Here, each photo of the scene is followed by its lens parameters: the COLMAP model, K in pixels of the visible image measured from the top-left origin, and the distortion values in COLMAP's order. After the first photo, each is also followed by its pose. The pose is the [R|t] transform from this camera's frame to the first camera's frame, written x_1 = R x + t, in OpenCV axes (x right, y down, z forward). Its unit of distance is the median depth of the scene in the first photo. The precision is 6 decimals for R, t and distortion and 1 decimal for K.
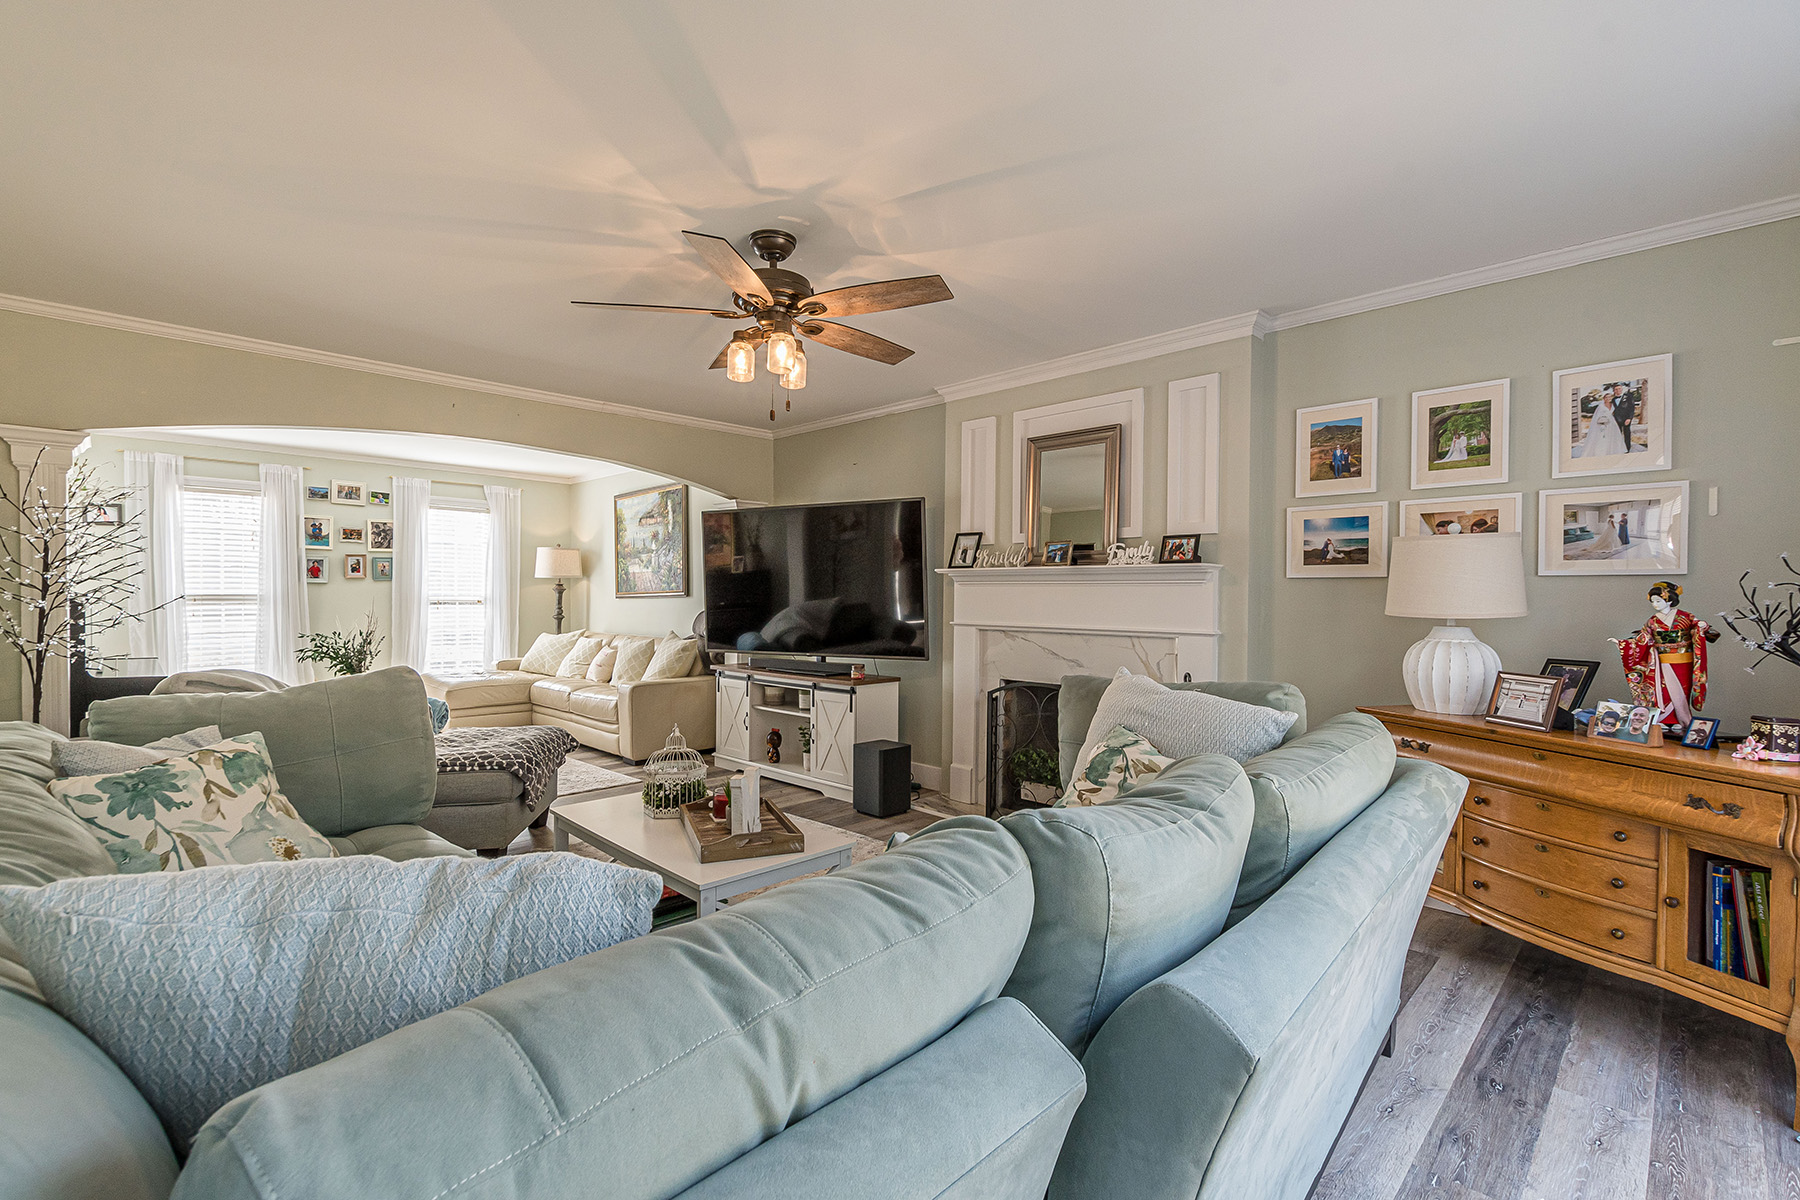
lens RADIAL K [[795.6, 0, 884.5], [0, 795.6, 601.2], [0, 0, 1]] dist [0.010498, -0.005229]
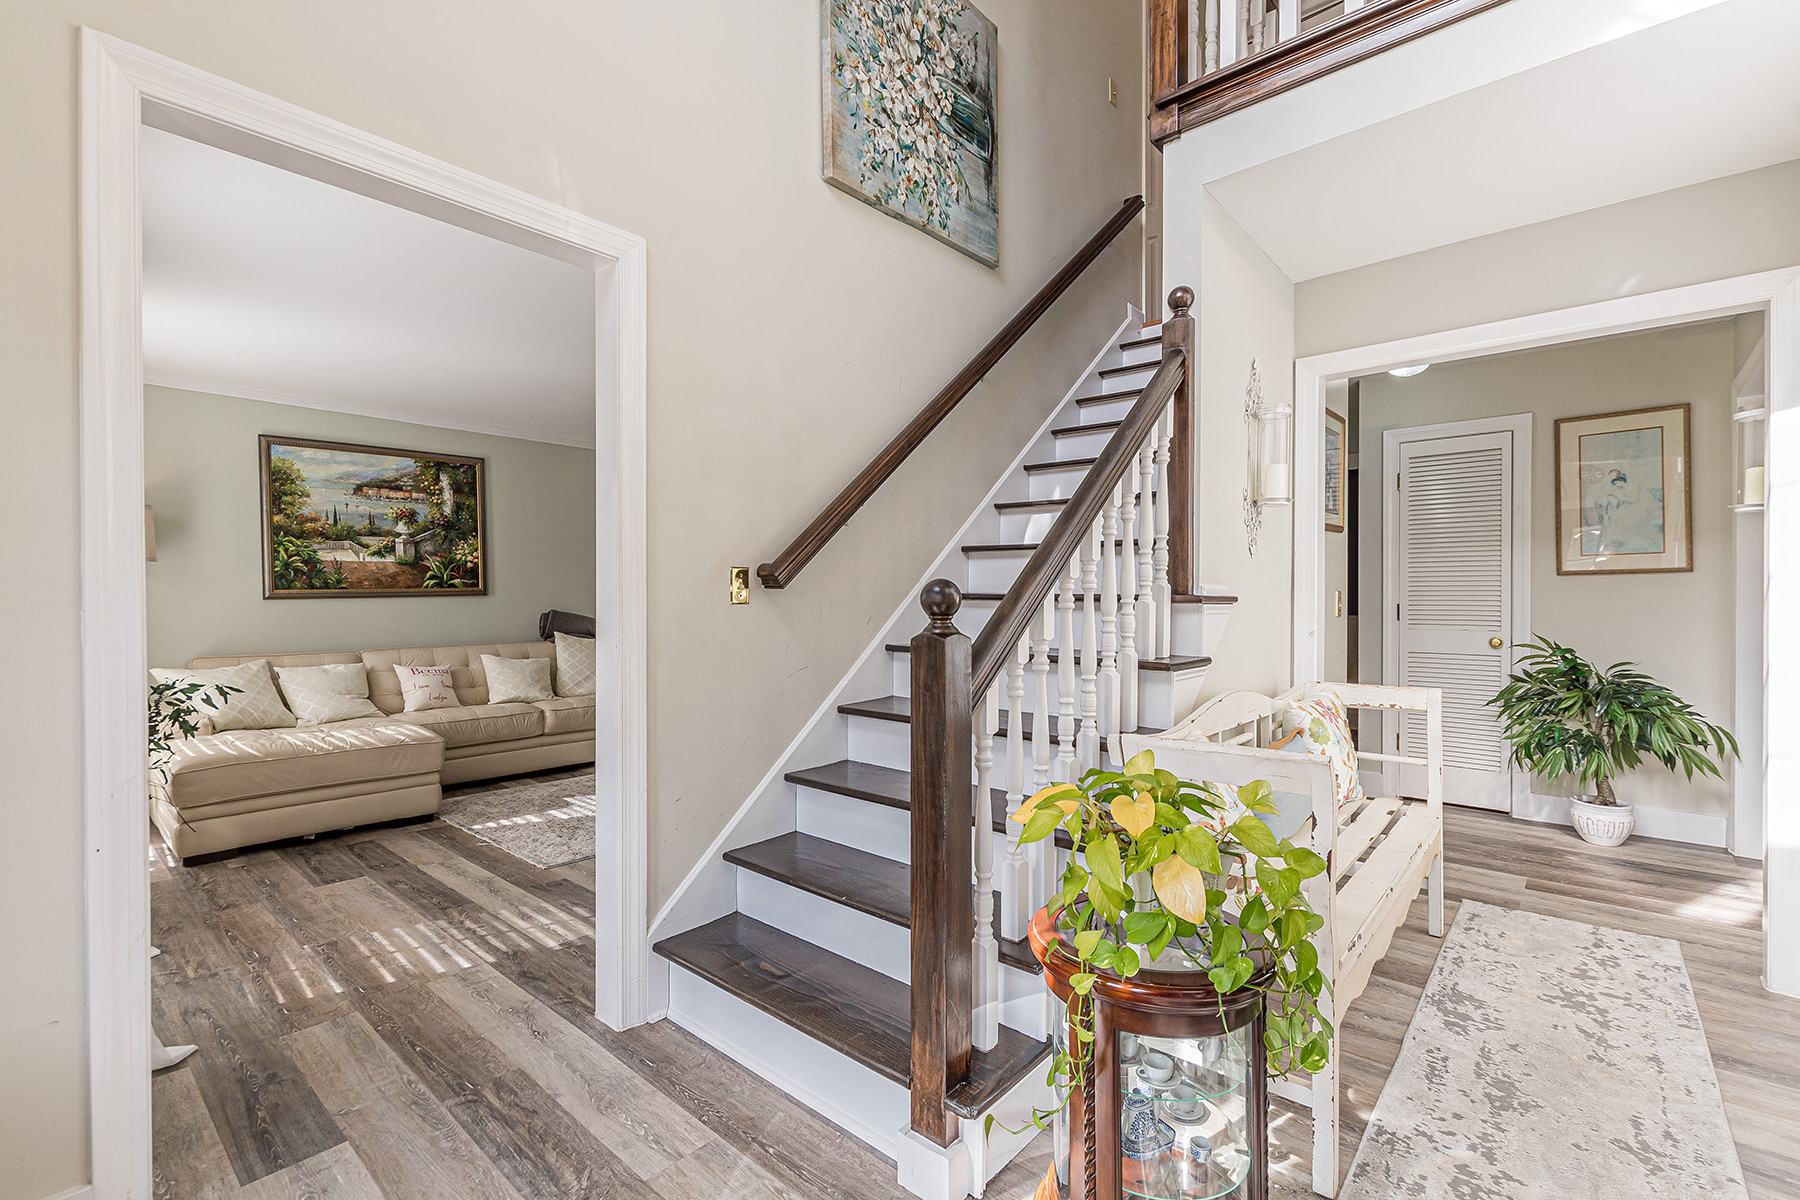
lens RADIAL K [[795.6, 0, 890.3], [0, 795.6, 602.2], [0, 0, 1]] dist [0.010498, -0.005229]
pose [[-0.064271, -0.008577, 0.997896, -1.084593], [0.013459, 0.999865, 0.009461, -0.000735], [-0.997842, 0.014039, -0.064147, 0.600127]]
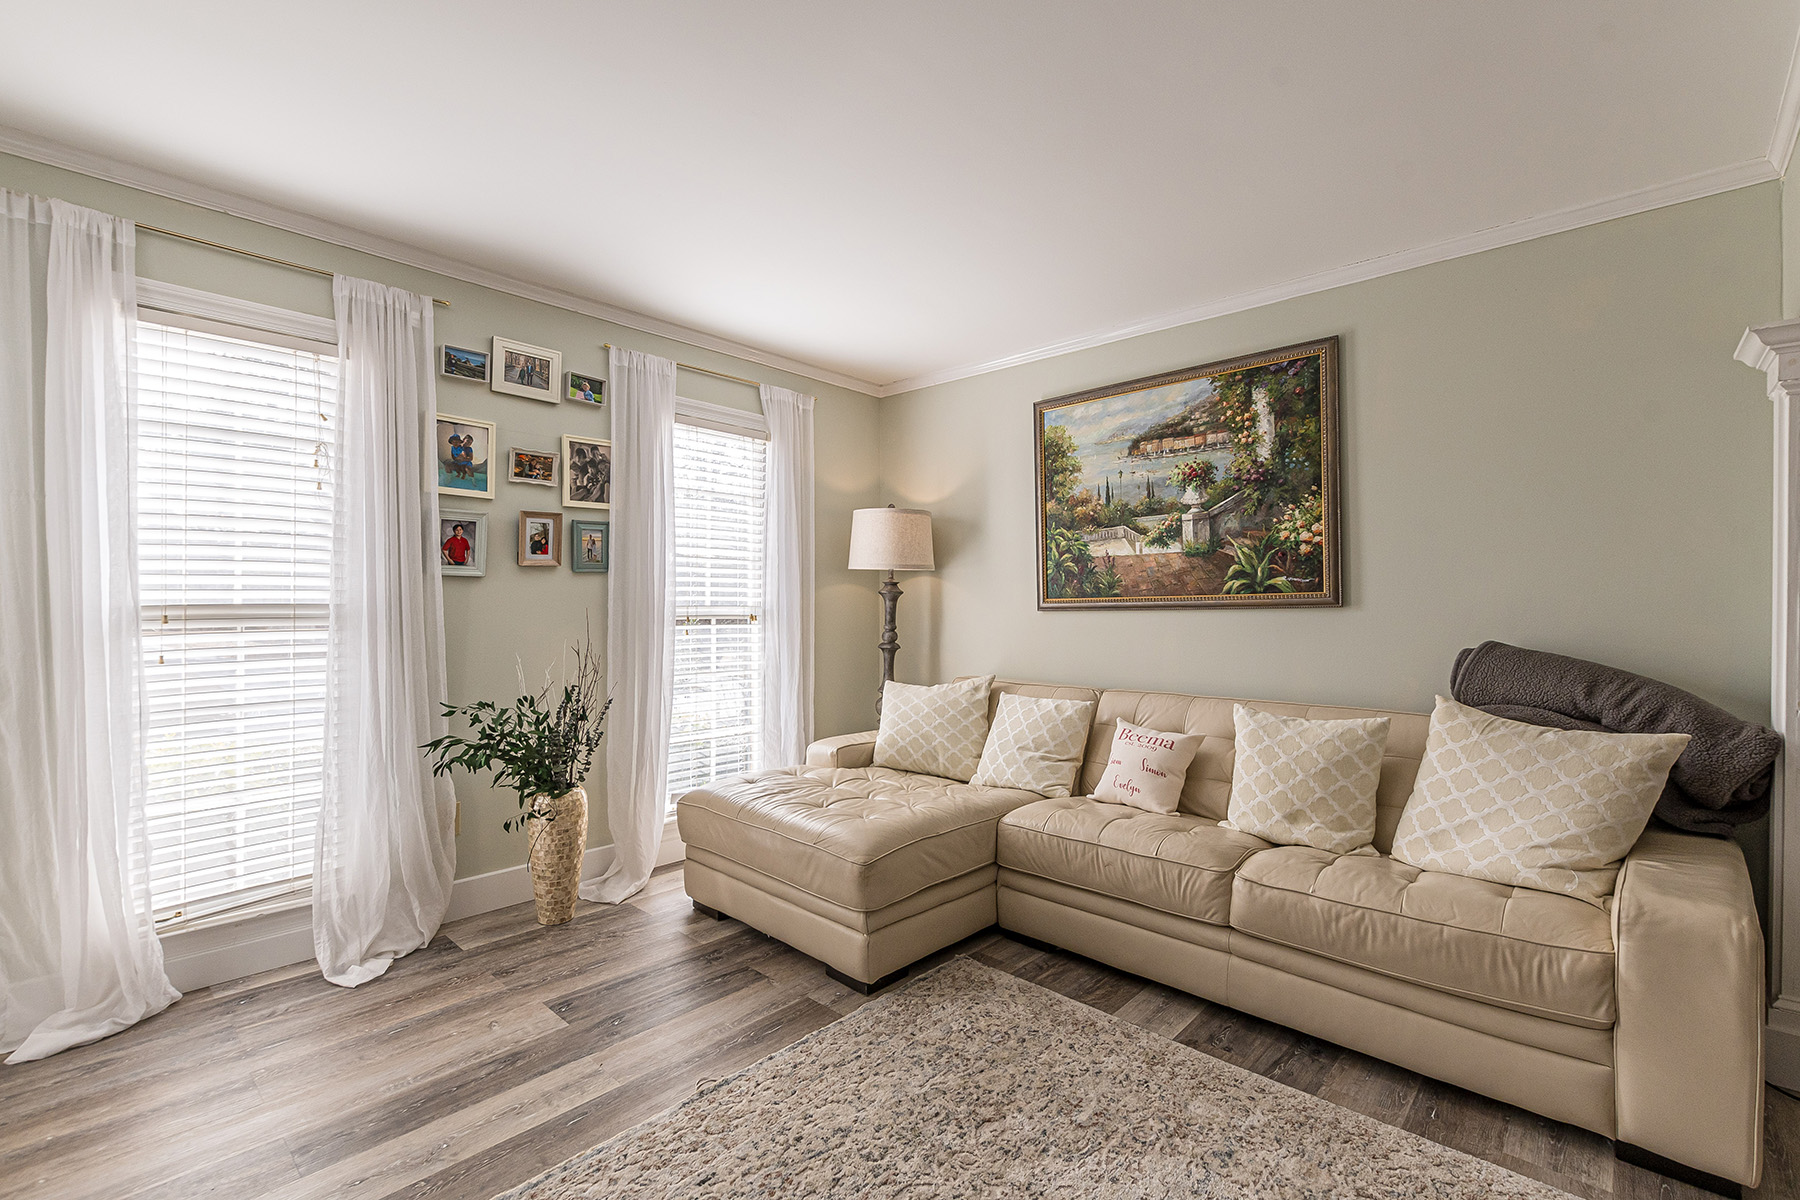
lens RADIAL K [[795.6, 0, 893.0], [0, 795.6, 602.8], [0, 0, 1]] dist [0.010498, -0.005229]
pose [[0.999487, -0.001894, 0.031970, -0.483135], [0.002145, 0.999967, -0.007812, -0.005022], [-0.031954, 0.007876, 0.999458, 0.556362]]
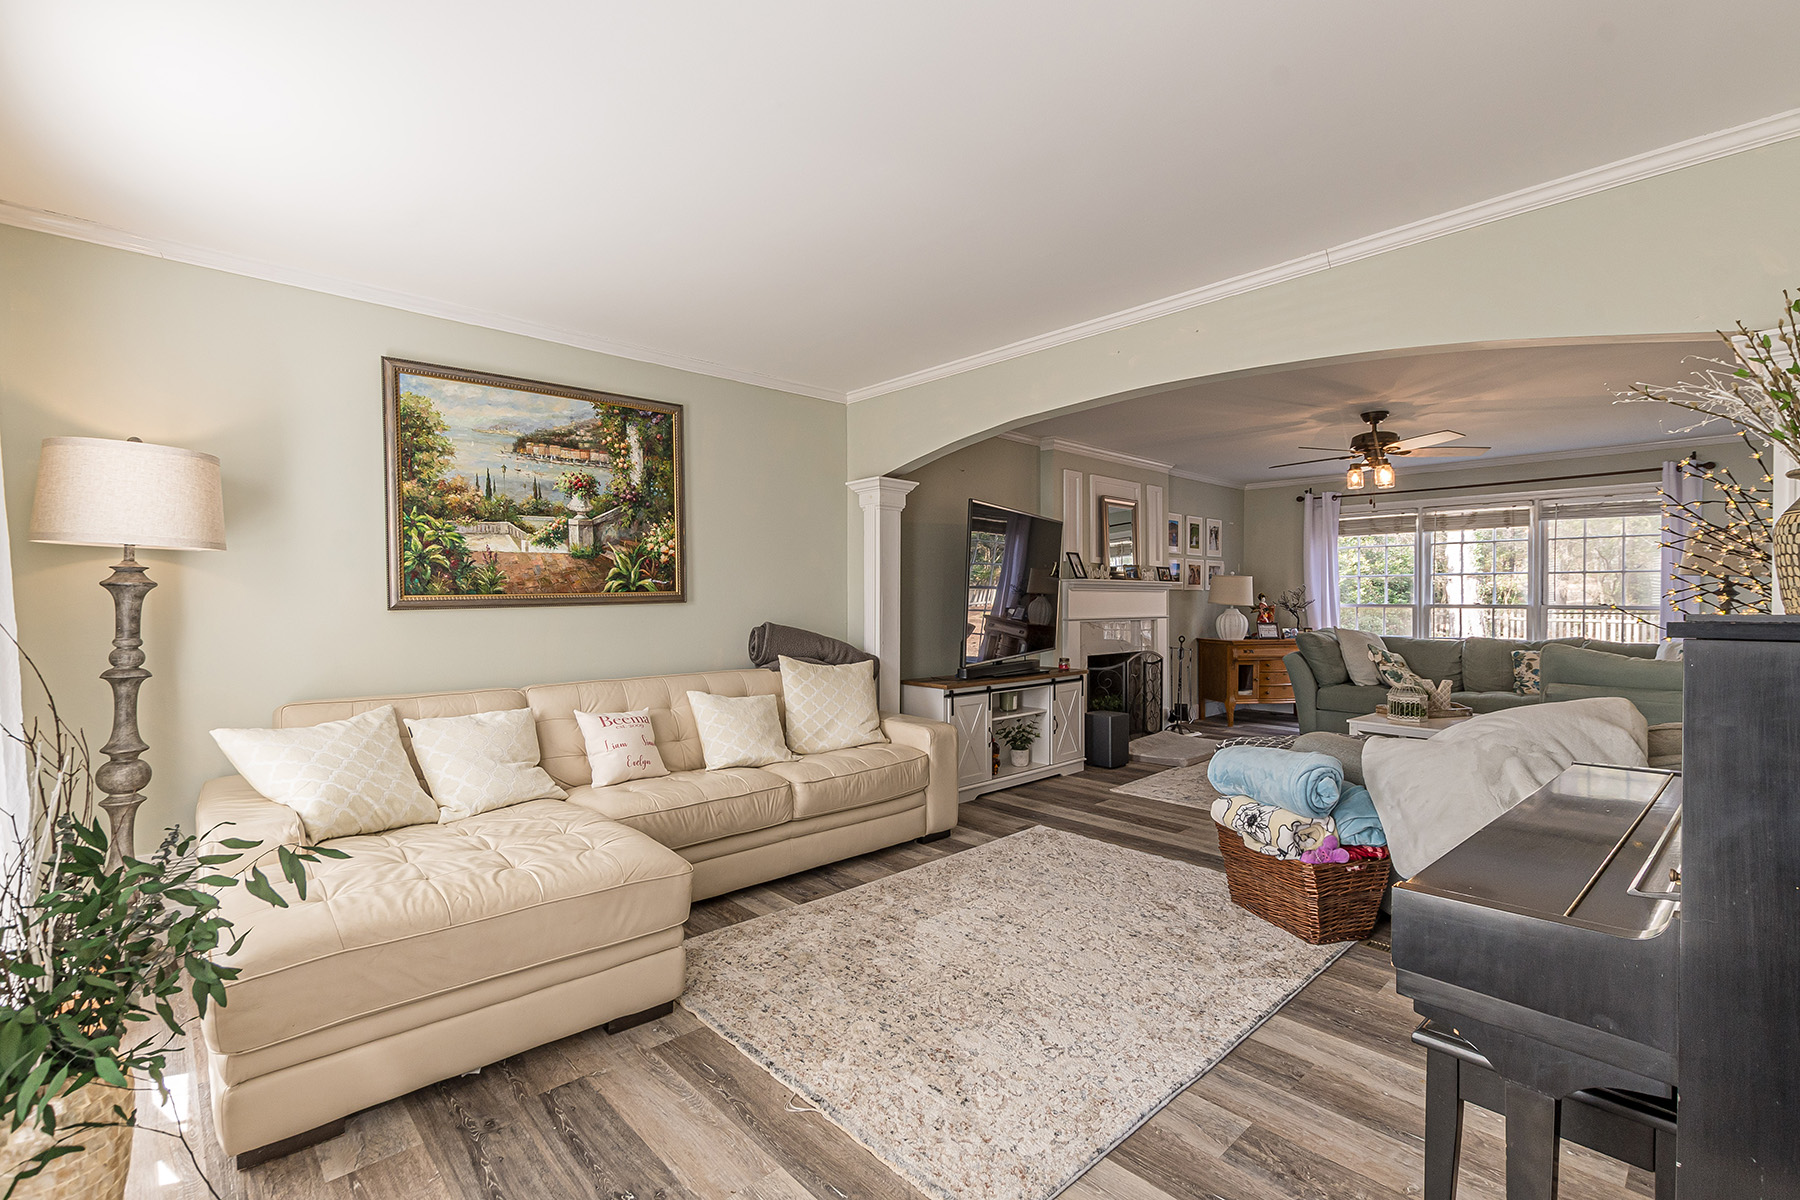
lens RADIAL K [[795.6, 0, 883.6], [0, 795.6, 602.5], [0, 0, 1]] dist [0.010498, -0.005229]
pose [[0.040417, -0.007437, 0.999155, -0.802311], [0.012118, 0.999902, 0.006952, -0.007777], [-0.999109, 0.011827, 0.040503, 0.796765]]
